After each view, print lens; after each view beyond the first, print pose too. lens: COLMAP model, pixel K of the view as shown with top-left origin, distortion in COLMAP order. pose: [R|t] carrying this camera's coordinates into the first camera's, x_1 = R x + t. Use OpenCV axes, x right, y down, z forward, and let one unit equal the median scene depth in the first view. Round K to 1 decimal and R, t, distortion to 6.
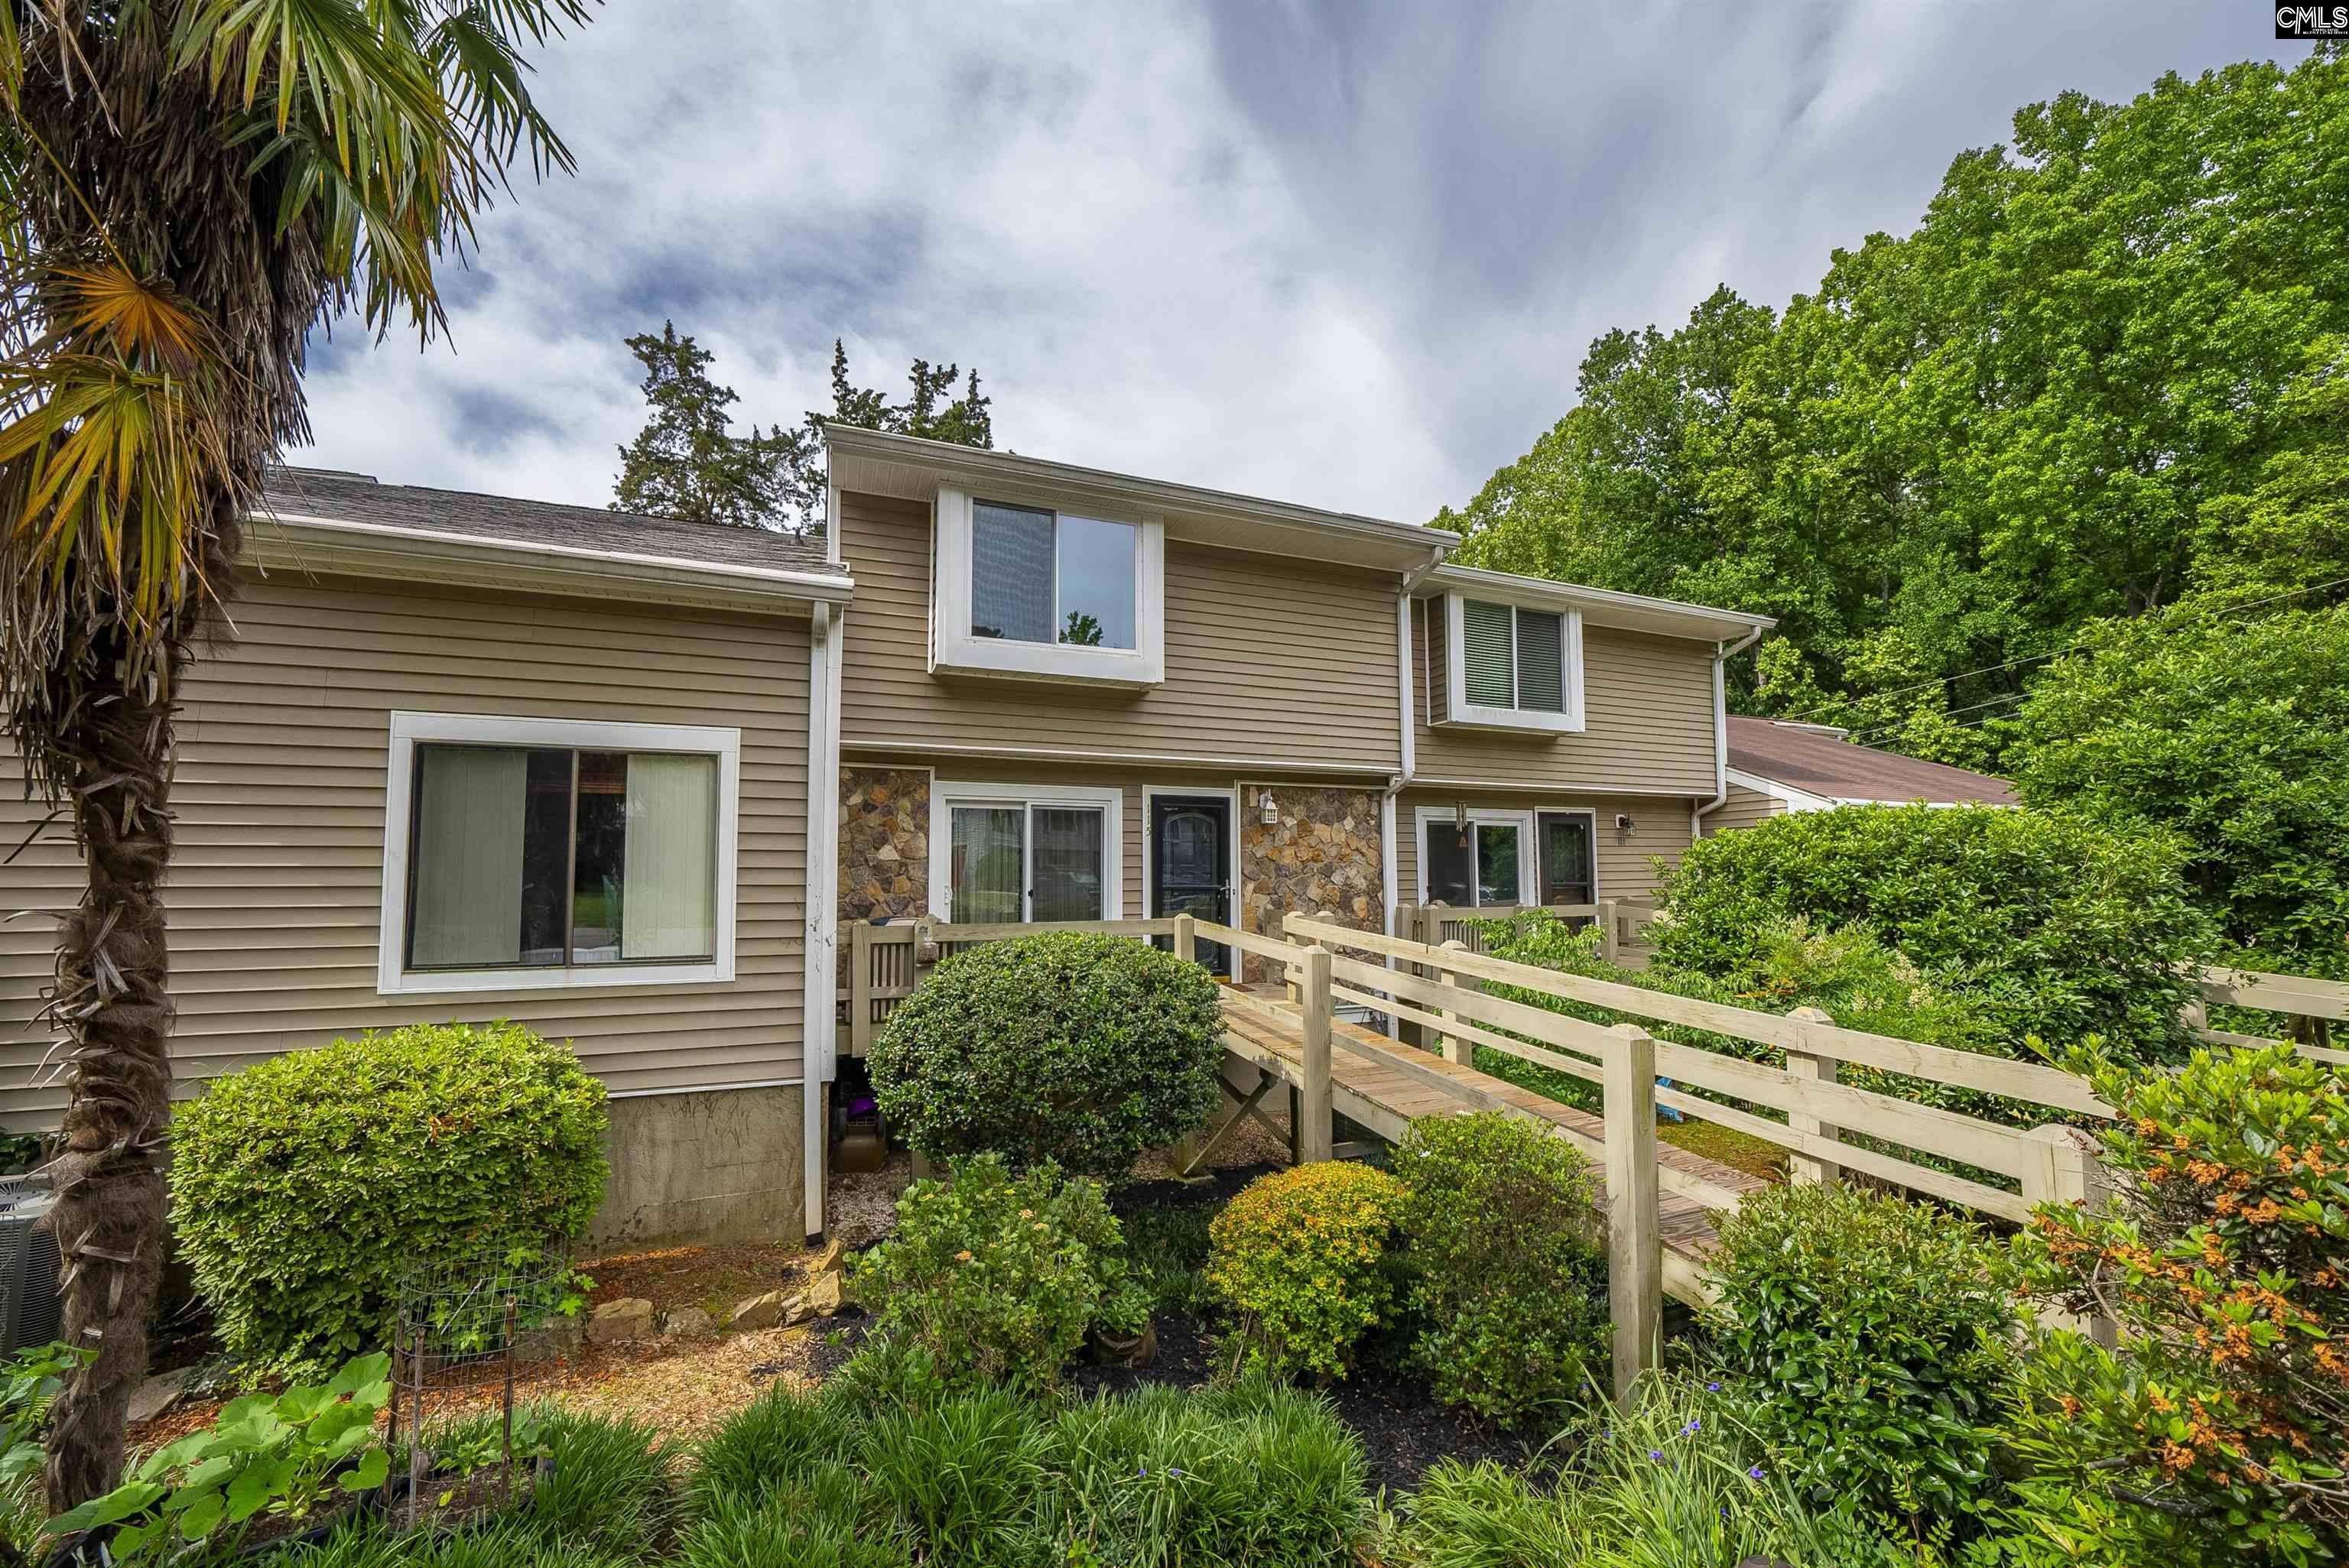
lens RADIAL K [[808.1, 0, 1171.9], [0, 808.1, 780.4], [0, 0, 1]] dist [-0.000641, -0.000002]
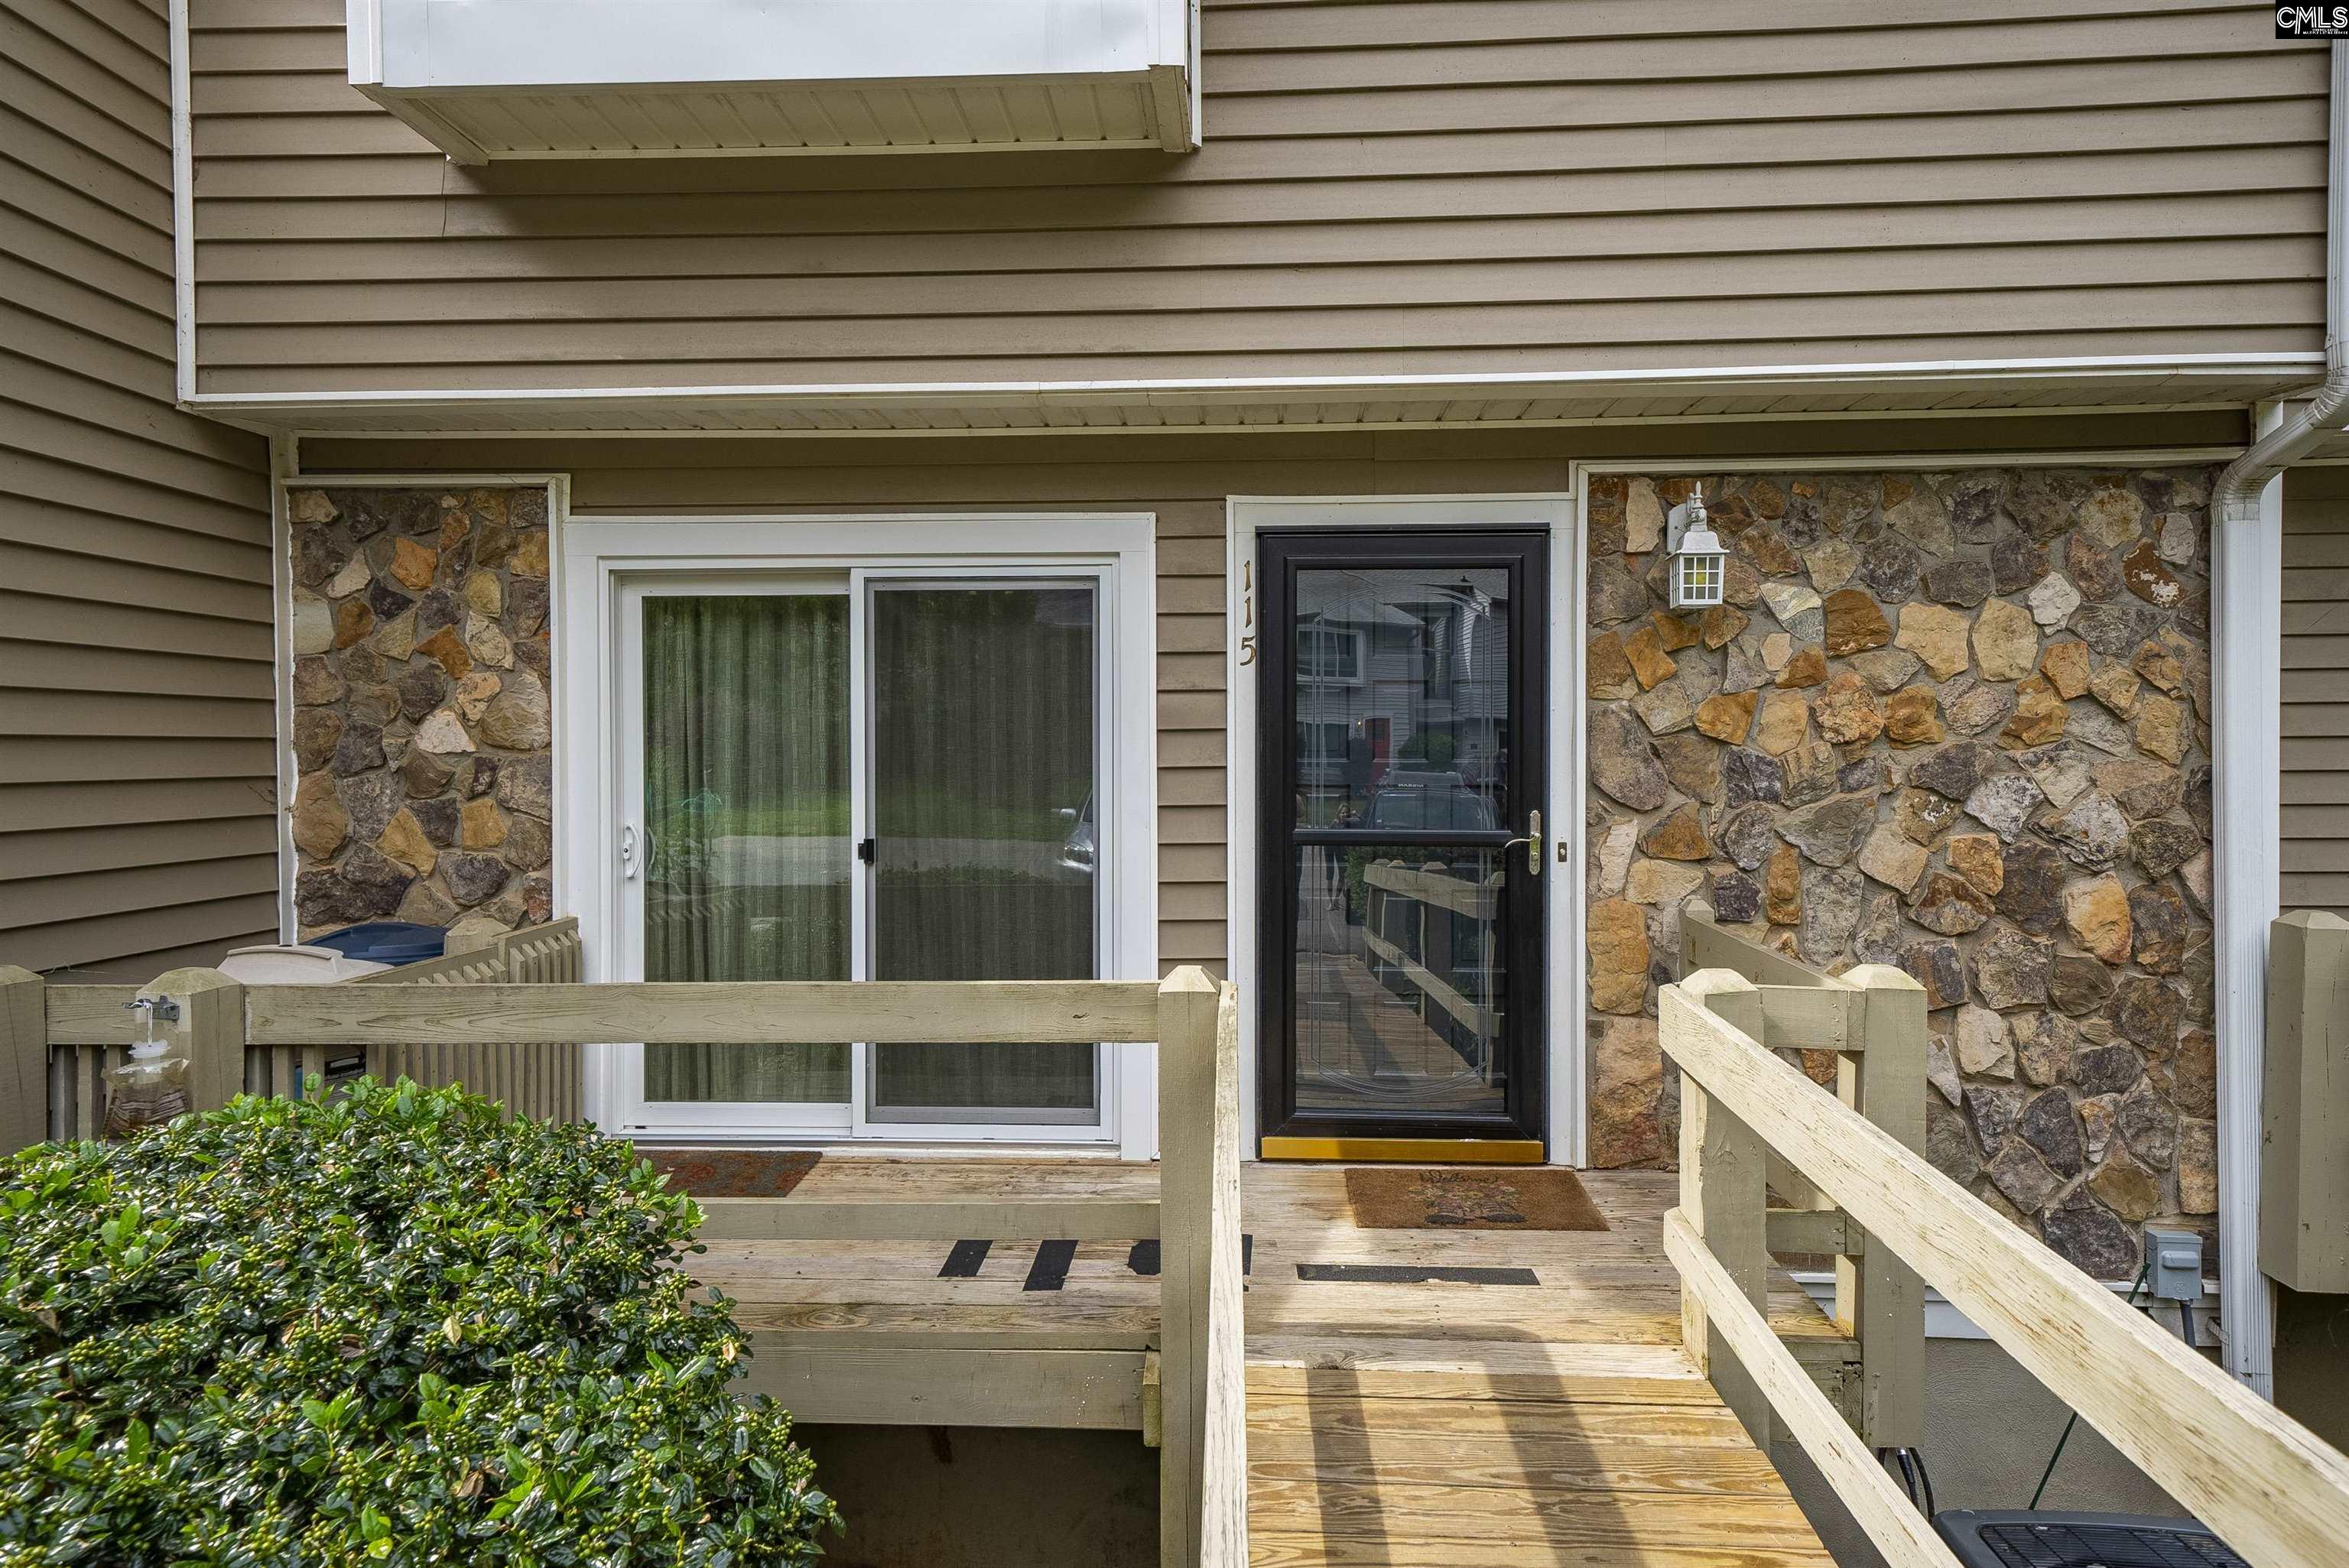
lens RADIAL K [[1346.0, 0, 1184.5], [0, 1346.0, 780.2], [0, 0, 1]] dist [0.021761, 0.001729]
pose [[0.920323, -0.004232, -0.391135, 0.140225], [0.047373, 0.993787, 0.100715, 0.057590], [0.388279, -0.111219, 0.914806, 0.512299]]
